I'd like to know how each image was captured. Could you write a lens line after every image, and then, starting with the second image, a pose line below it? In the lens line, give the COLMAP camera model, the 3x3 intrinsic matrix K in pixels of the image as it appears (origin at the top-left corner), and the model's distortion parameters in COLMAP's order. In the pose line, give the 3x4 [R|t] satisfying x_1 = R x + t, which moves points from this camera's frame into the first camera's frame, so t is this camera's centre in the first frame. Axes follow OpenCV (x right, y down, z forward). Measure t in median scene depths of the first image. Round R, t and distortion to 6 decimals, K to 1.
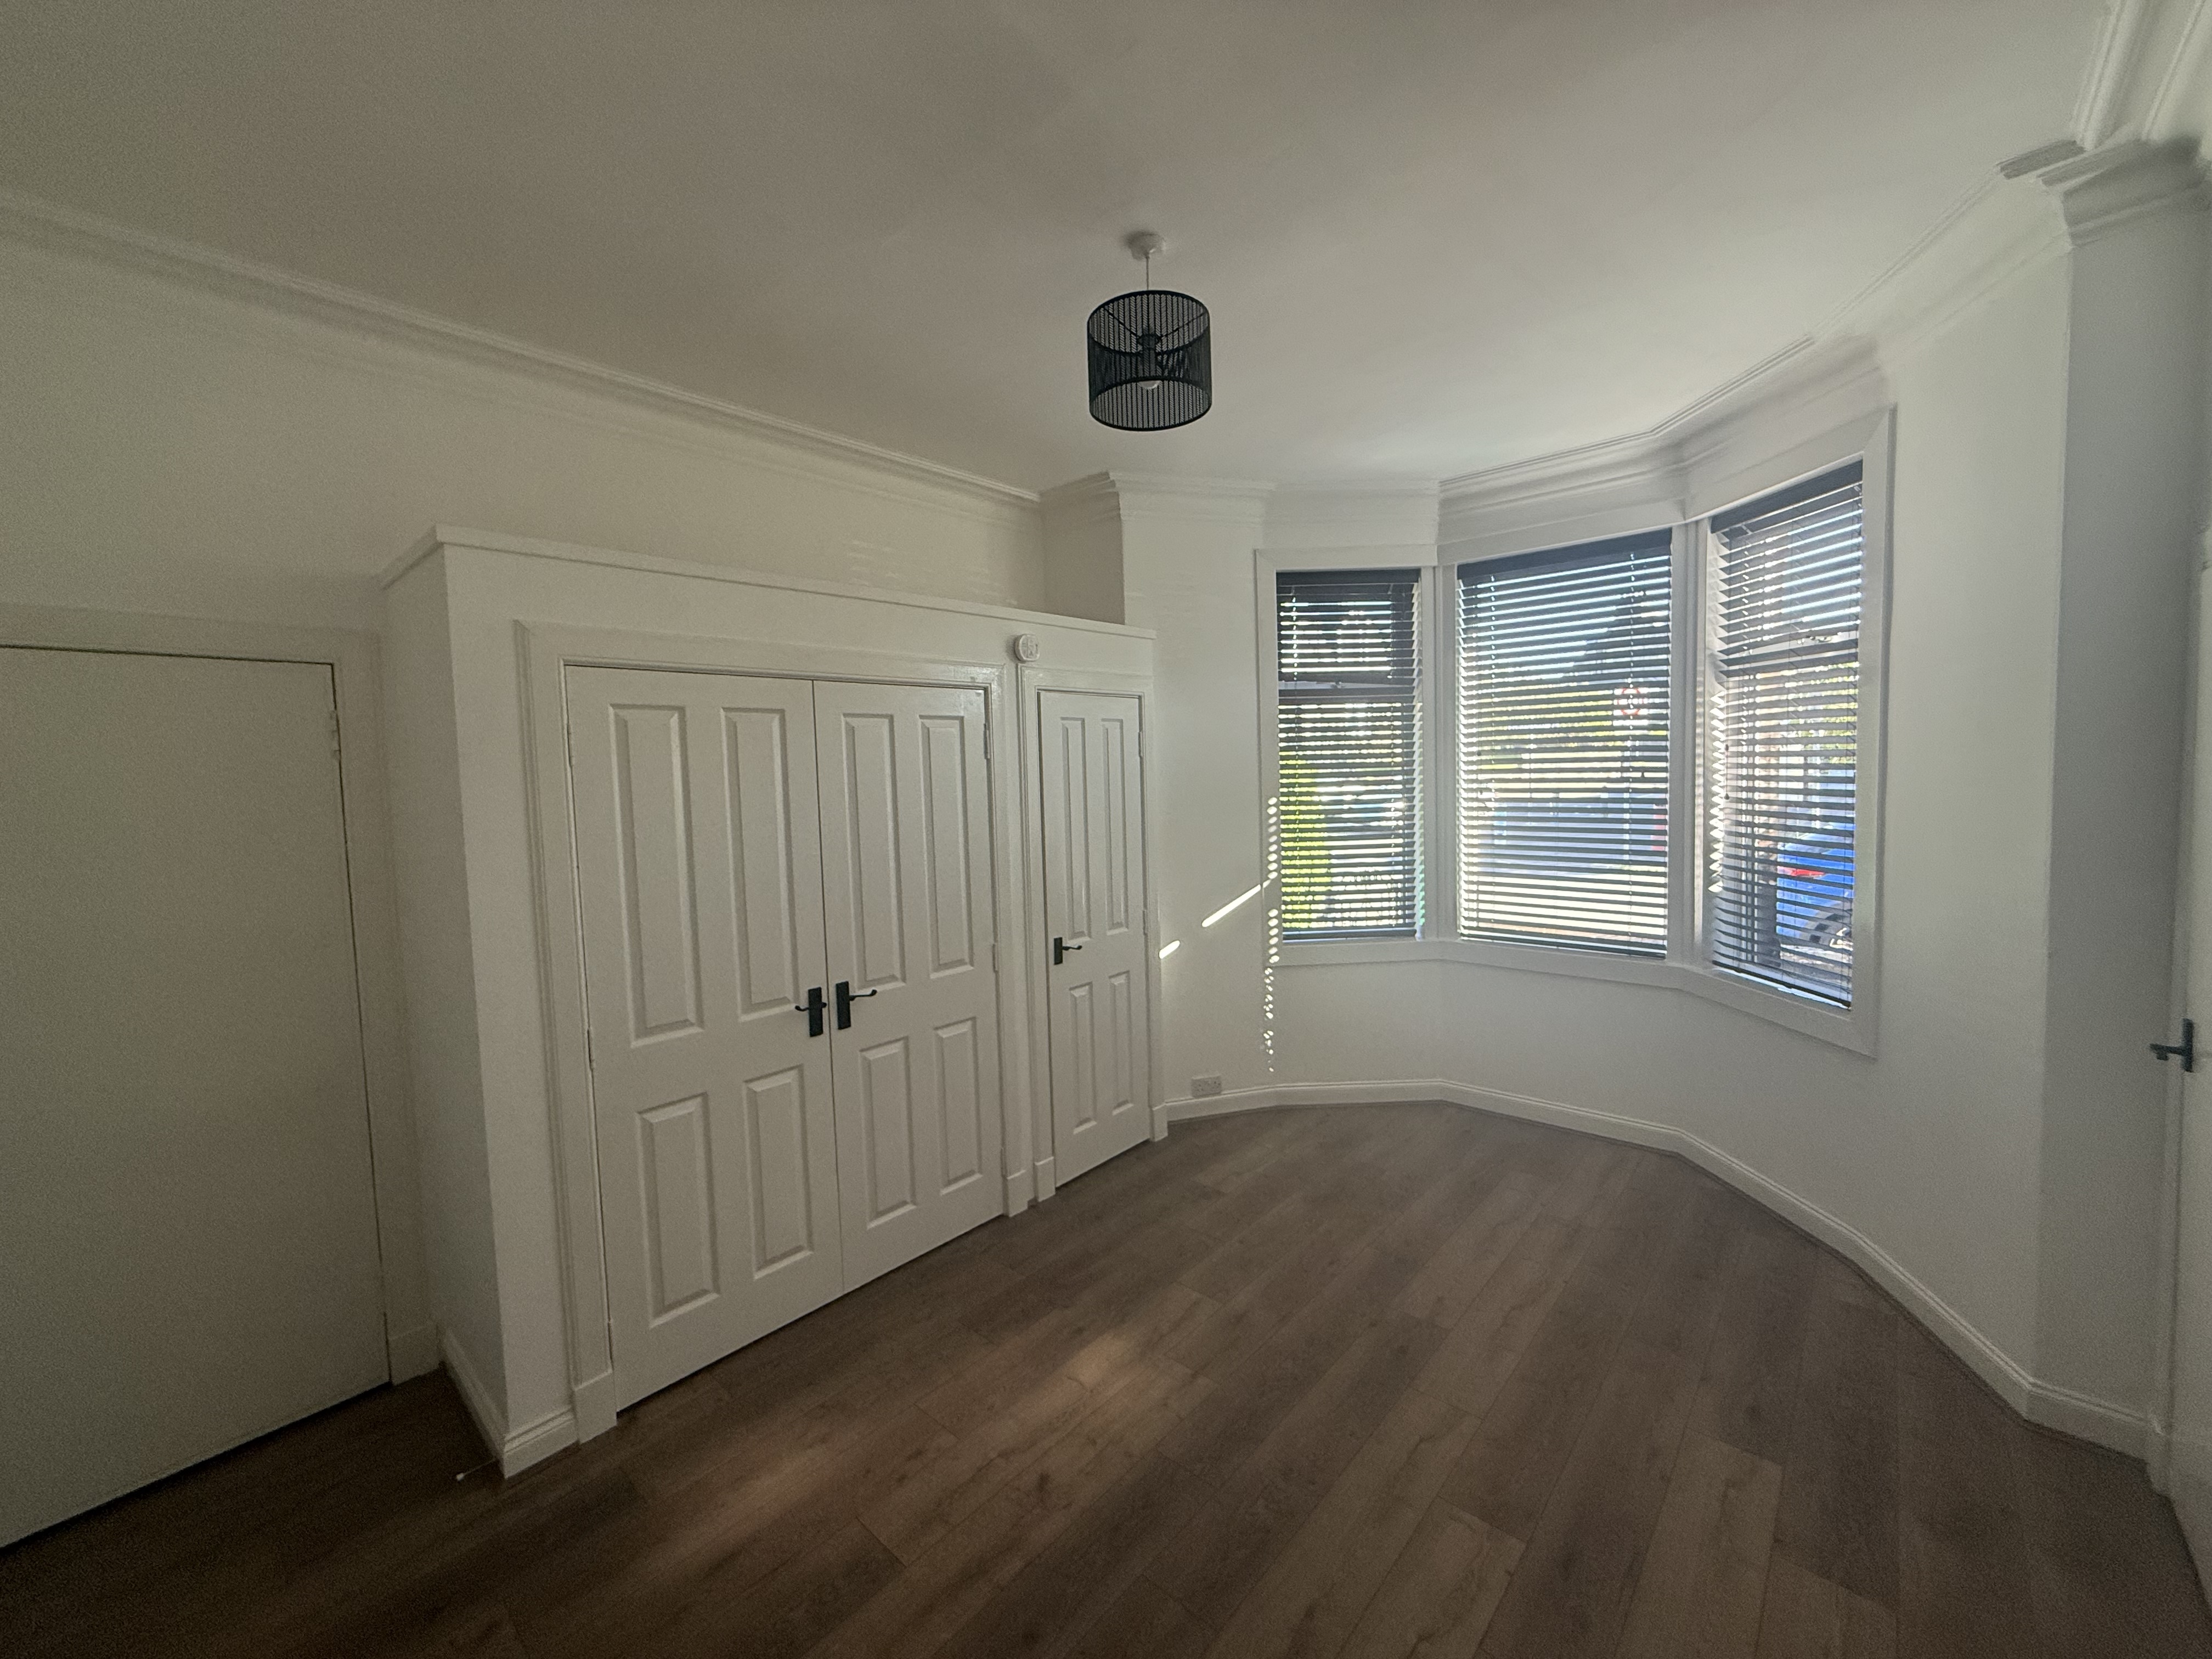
lens RADIAL K [[884.5, 0, 1095.6], [0, 884.5, 826.3], [0, 0, 1]] dist [0.000579, -0.000181]
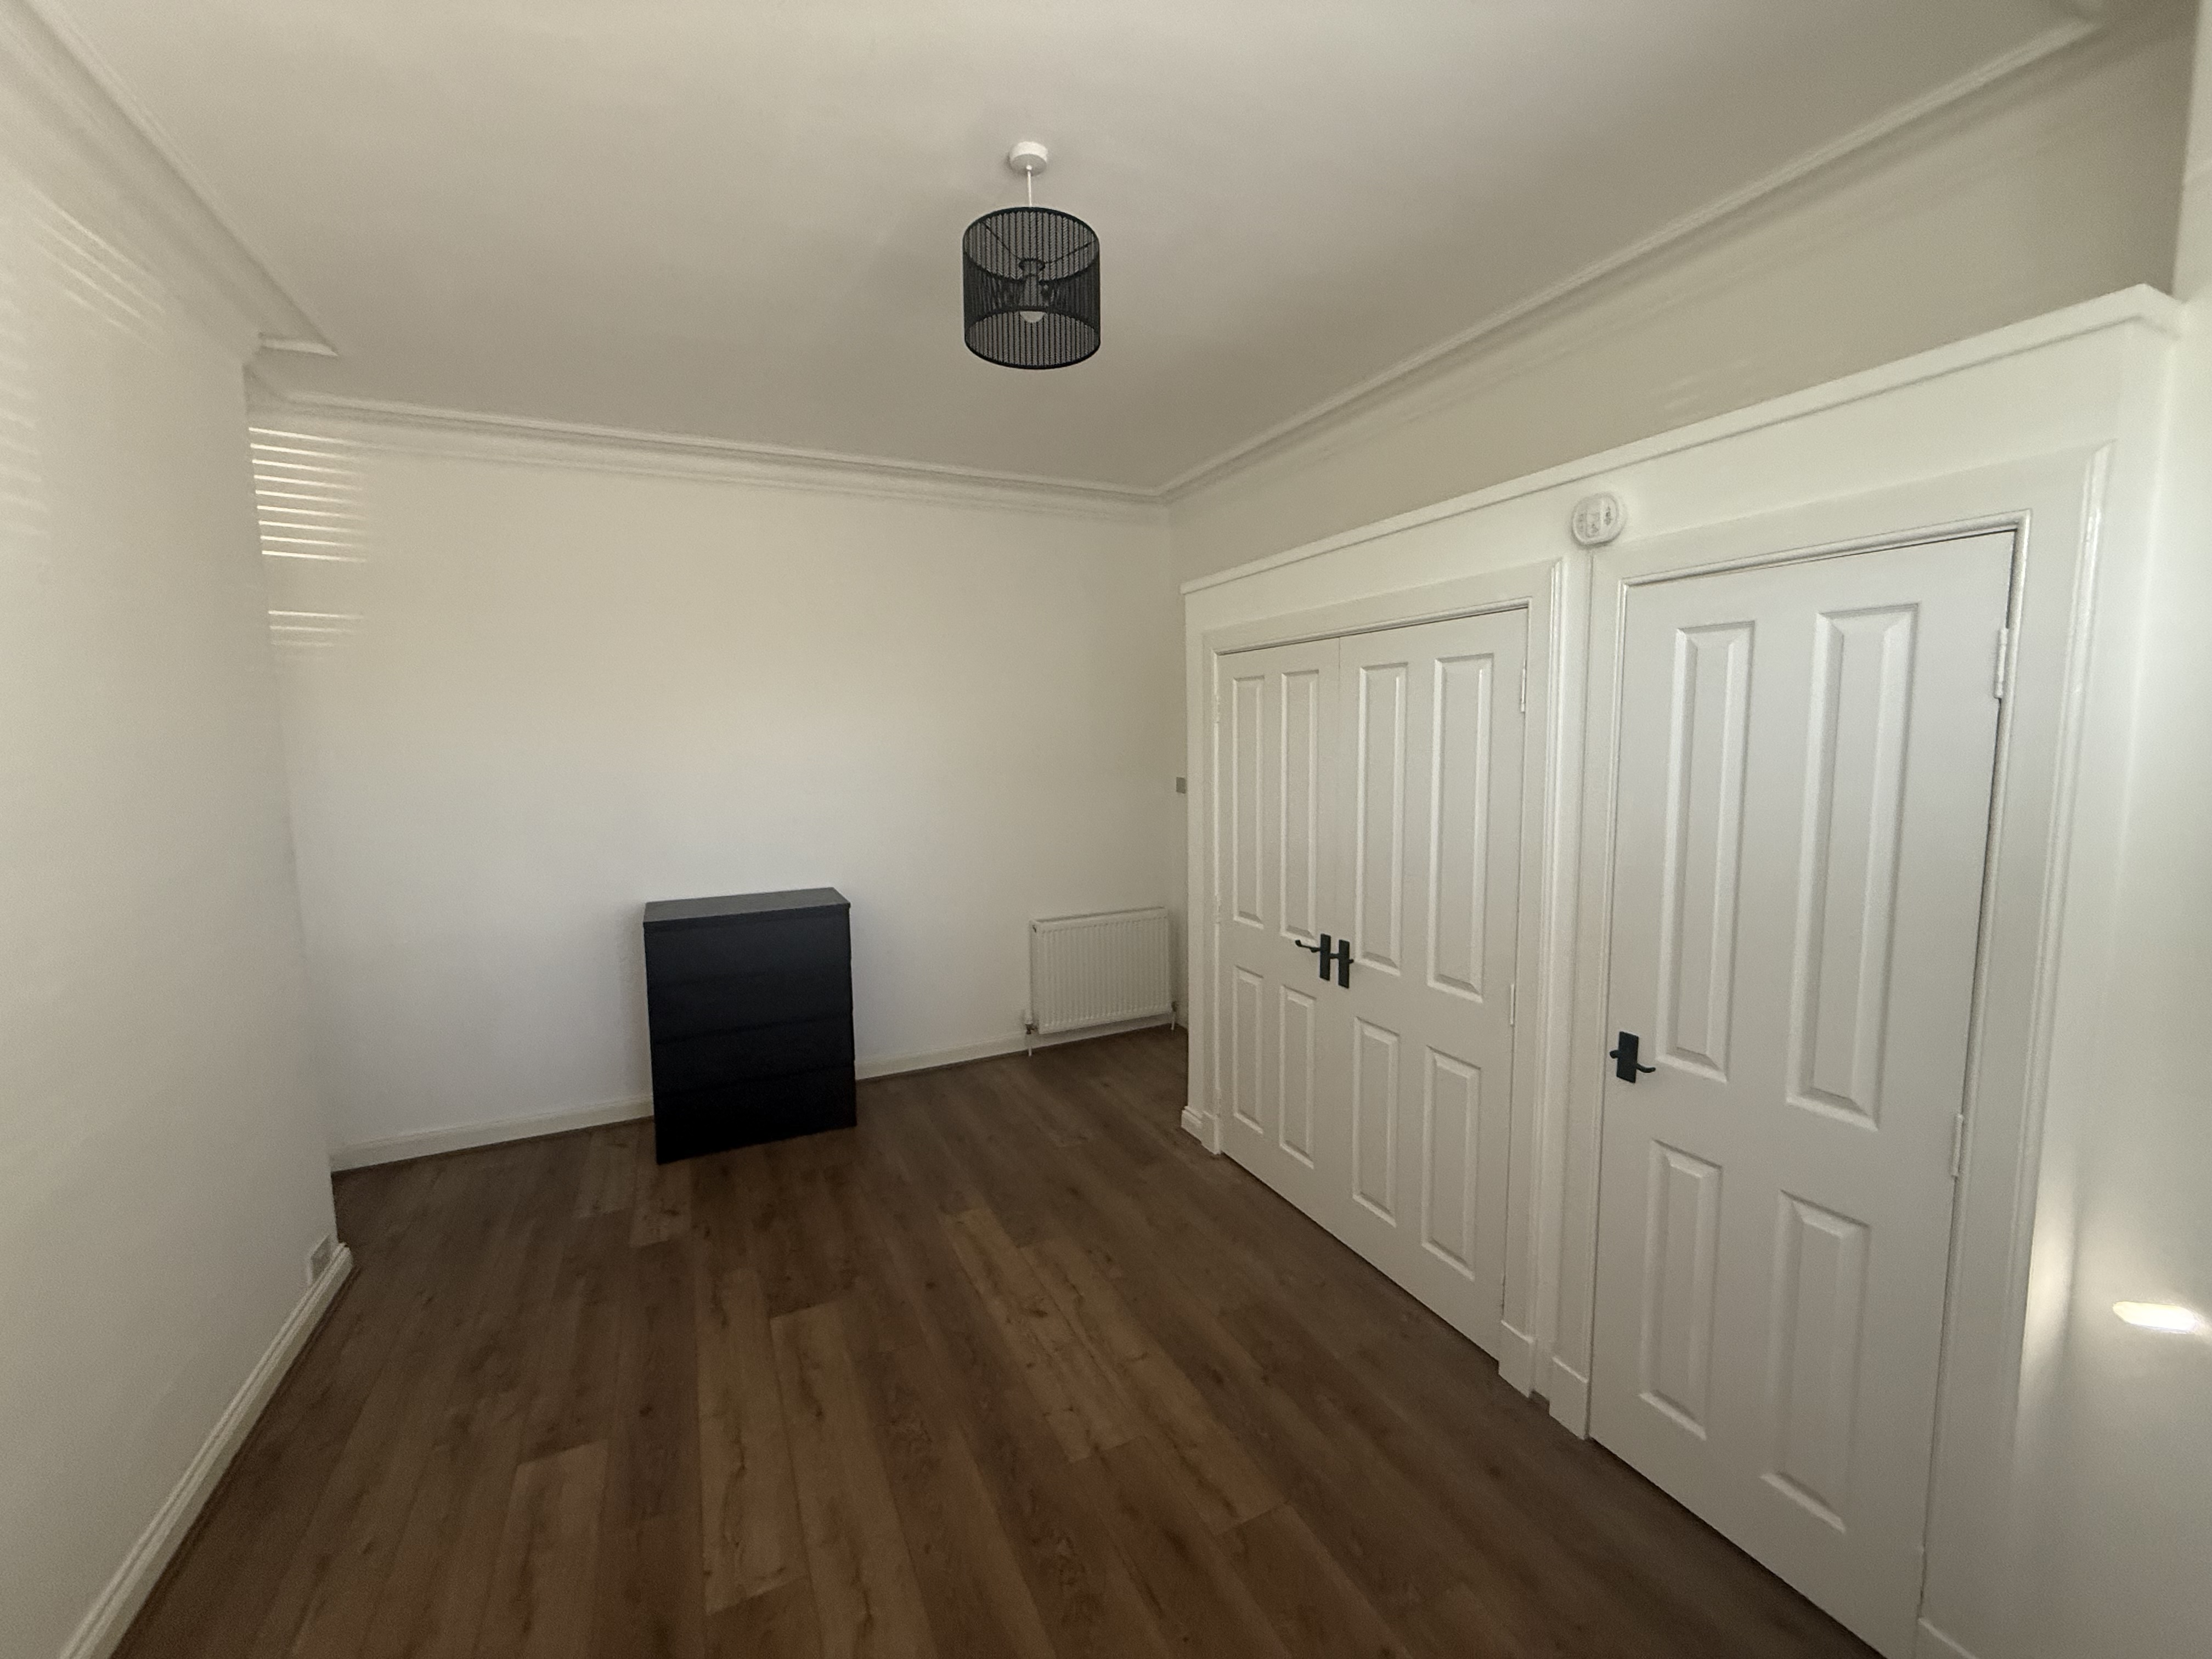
lens RADIAL K [[884.5, 0, 1104.4], [0, 884.5, 824.2], [0, 0, 1]] dist [0.000579, -0.000181]
pose [[-0.371017, 0.134046, -0.918900, 0.555031], [-0.029804, 0.987298, 0.156058, -0.078861], [0.928148, 0.085287, -0.362309, 0.855770]]
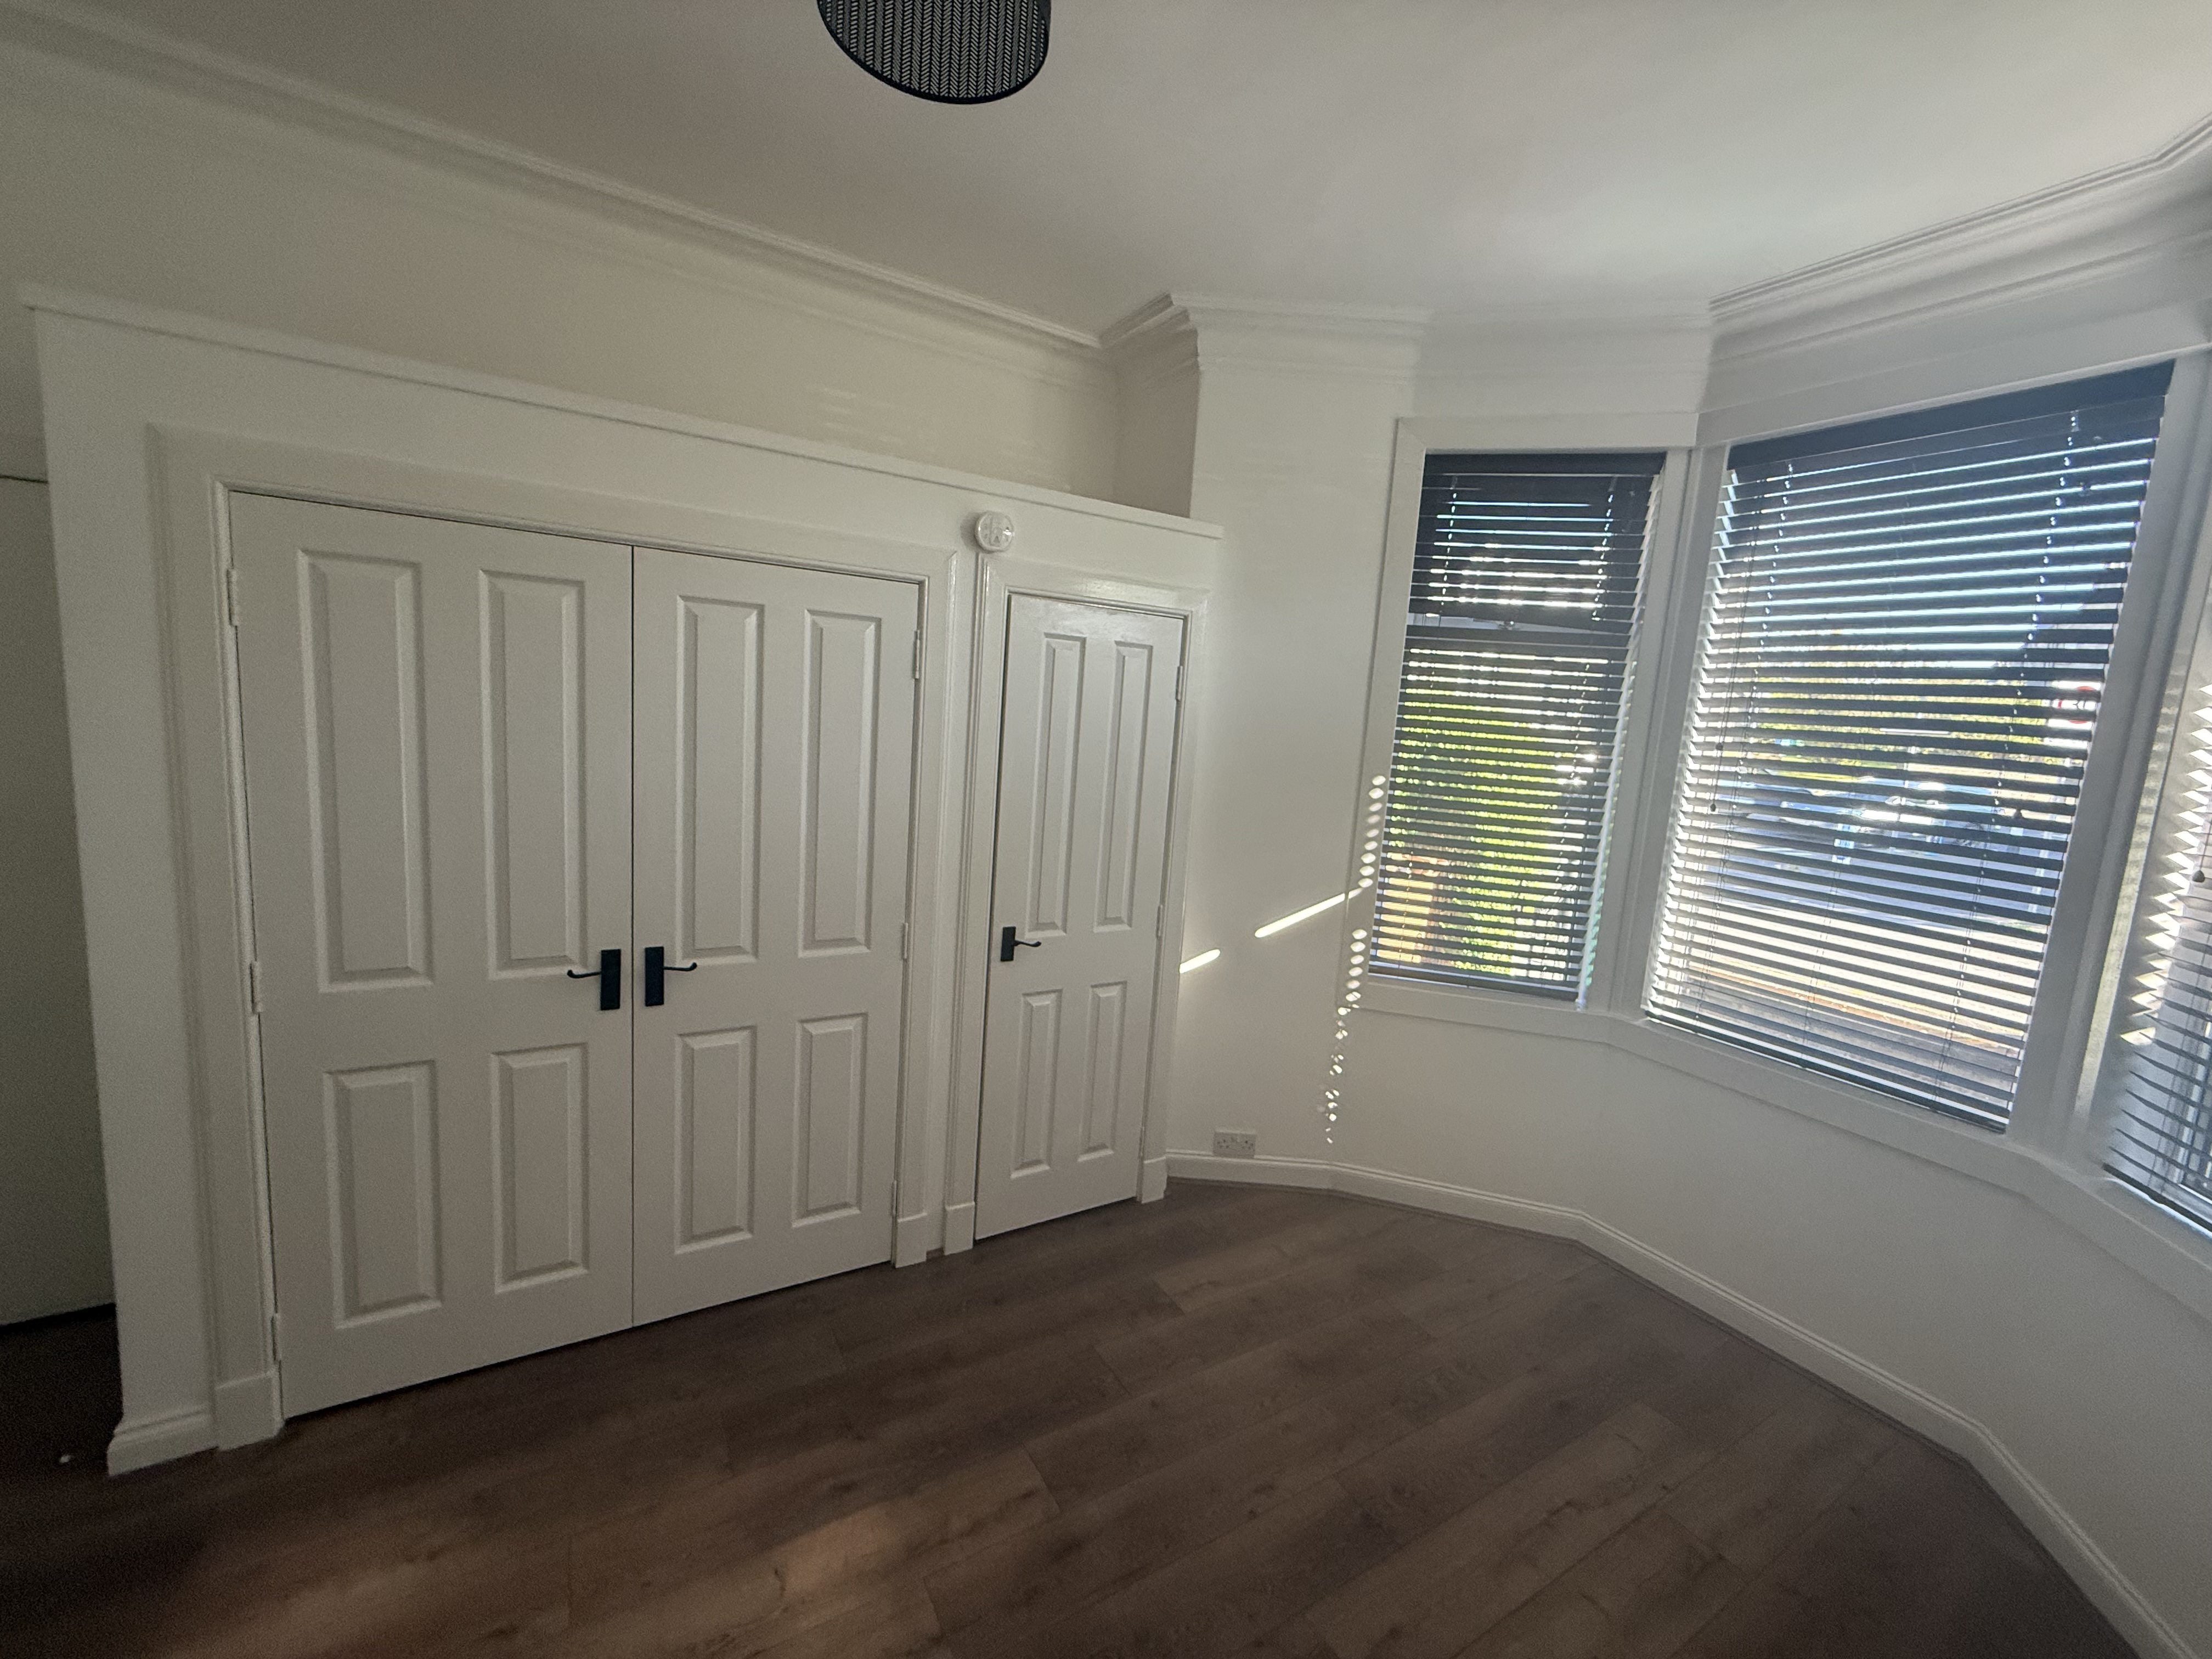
lens RADIAL K [[884.5, 0, 1098.5], [0, 884.5, 822.2], [0, 0, 1]] dist [0.000579, -0.000181]
pose [[0.950605, 0.133330, -0.280307, 0.222380], [-0.116075, 0.990223, 0.077363, -0.028780], [0.287882, -0.041005, 0.956788, 0.292610]]
